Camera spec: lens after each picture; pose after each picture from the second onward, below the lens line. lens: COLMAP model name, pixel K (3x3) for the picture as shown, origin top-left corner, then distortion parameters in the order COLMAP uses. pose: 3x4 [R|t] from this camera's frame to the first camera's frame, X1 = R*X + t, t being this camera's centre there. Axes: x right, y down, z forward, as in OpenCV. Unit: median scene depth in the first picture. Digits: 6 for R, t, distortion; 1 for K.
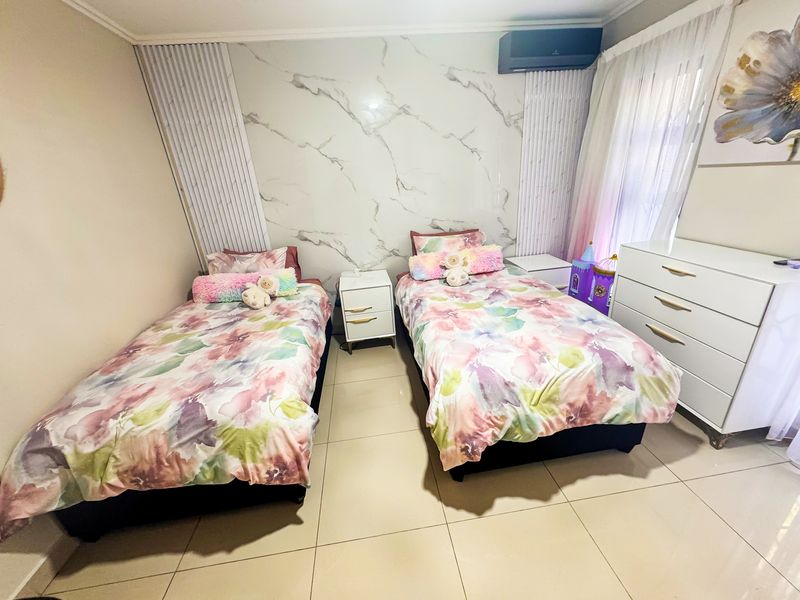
lens RADIAL K [[317.8, 0, 400.7], [0, 317.8, 298.5], [0, 0, 1]] dist [-0.000380, 0.000128]
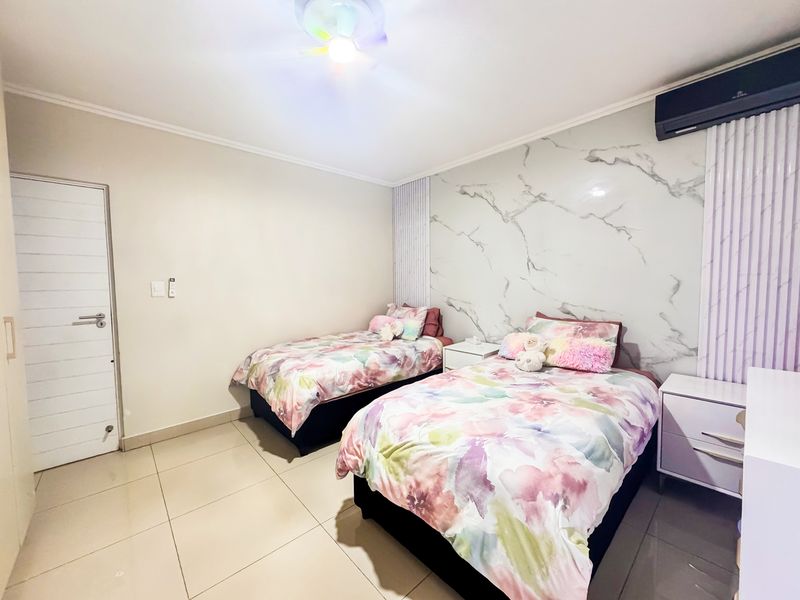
lens RADIAL K [[317.3, 0, 400.0], [0, 317.3, 300.0], [0, 0, 1]] dist [-0.006353, -0.000039]
pose [[0.574995, 0.114691, -0.810078, 0.715813], [-0.325439, 0.940487, -0.097843, -0.026946], [0.750646, 0.319890, 0.578101, 0.179728]]
